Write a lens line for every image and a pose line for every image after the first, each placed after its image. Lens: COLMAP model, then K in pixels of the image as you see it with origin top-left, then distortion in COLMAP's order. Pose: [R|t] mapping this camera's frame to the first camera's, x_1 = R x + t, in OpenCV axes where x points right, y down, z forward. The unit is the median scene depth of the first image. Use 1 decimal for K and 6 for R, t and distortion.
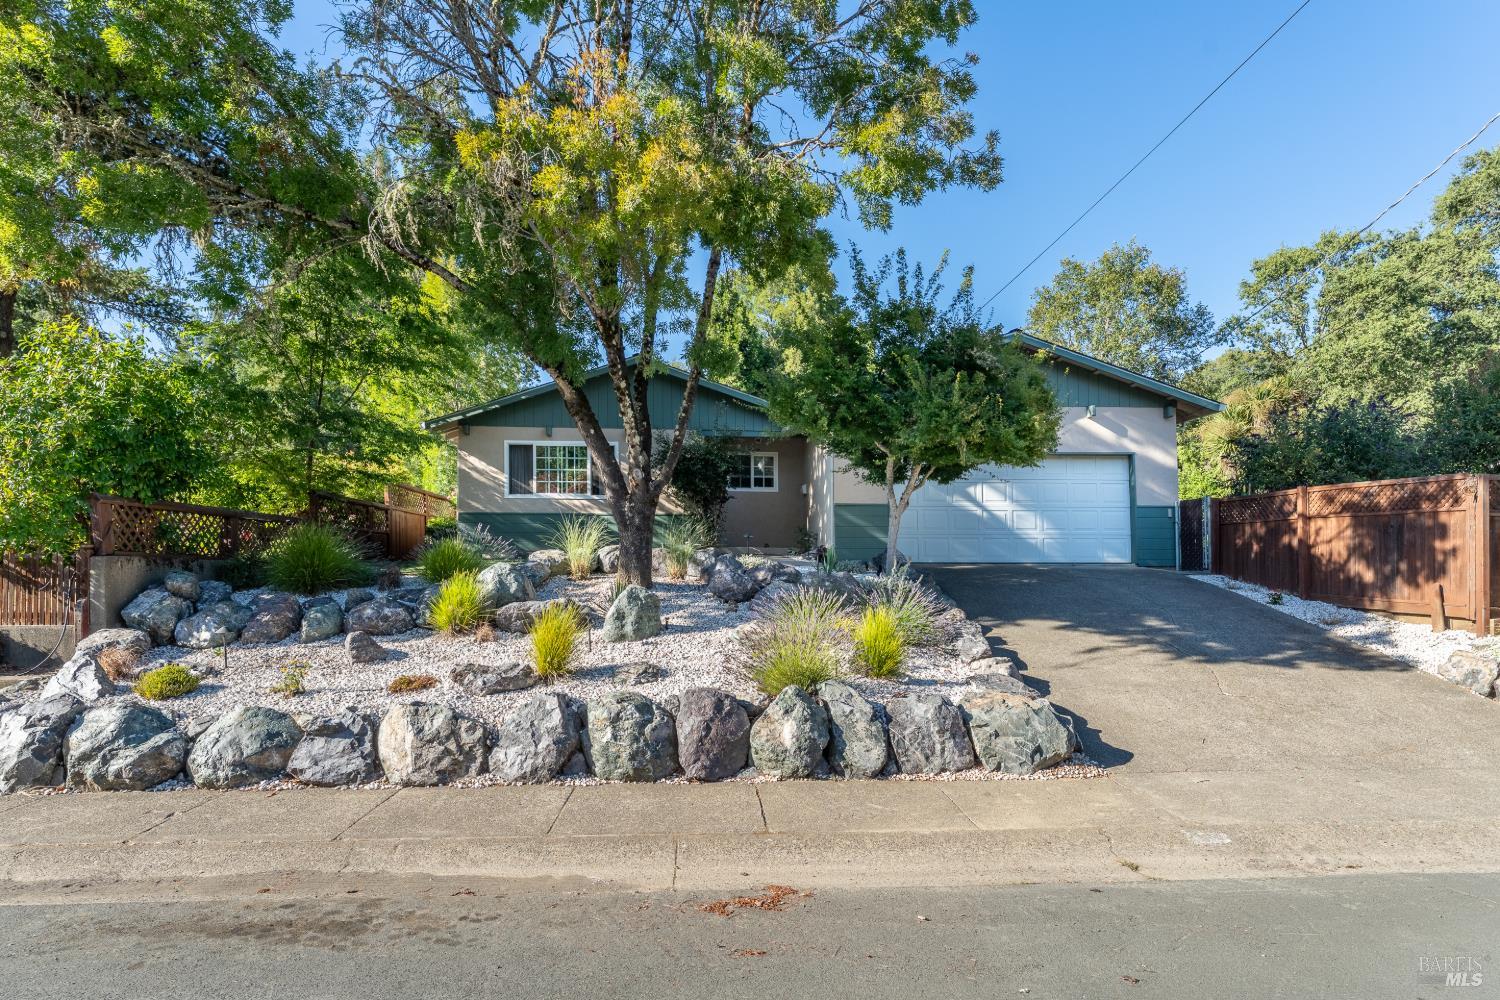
lens RADIAL K [[728.8, 0, 756.1], [0, 728.8, 558.0], [0, 0, 1]] dist [0.000730, -0.000538]
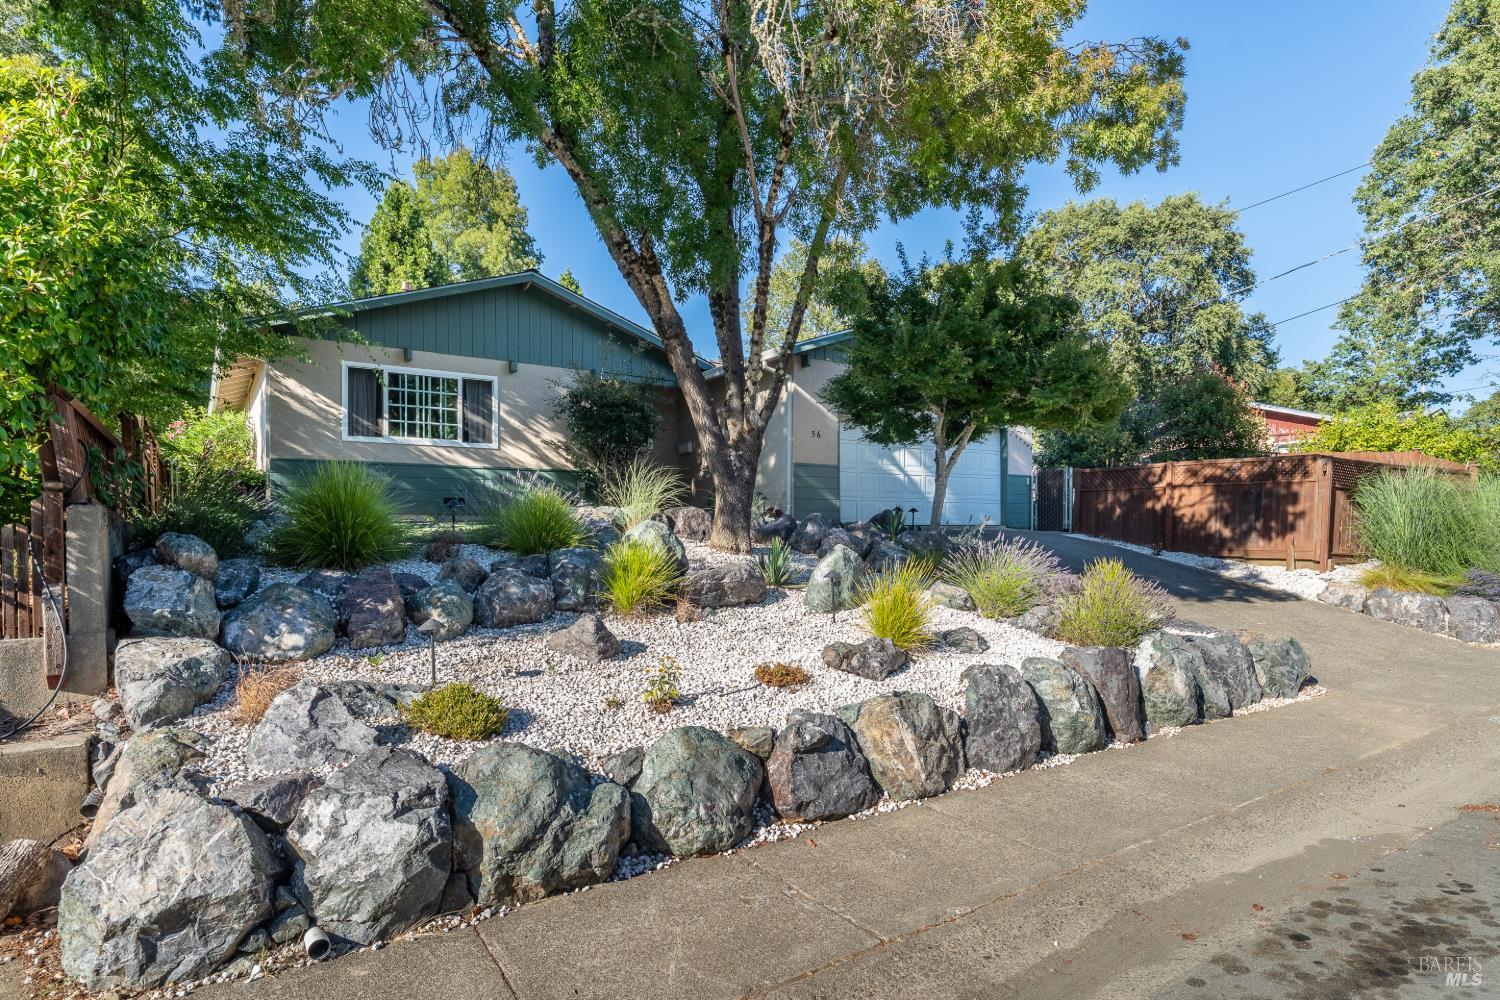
lens RADIAL K [[764.2, 0, 746.3], [0, 764.2, 548.5], [0, 0, 1]] dist [0.003647, -0.000027]
pose [[0.874035, -0.018131, 0.485525, -0.549499], [0.006843, 0.999664, 0.025011, 0.013699], [-0.485815, -0.018538, 0.873865, 0.205831]]
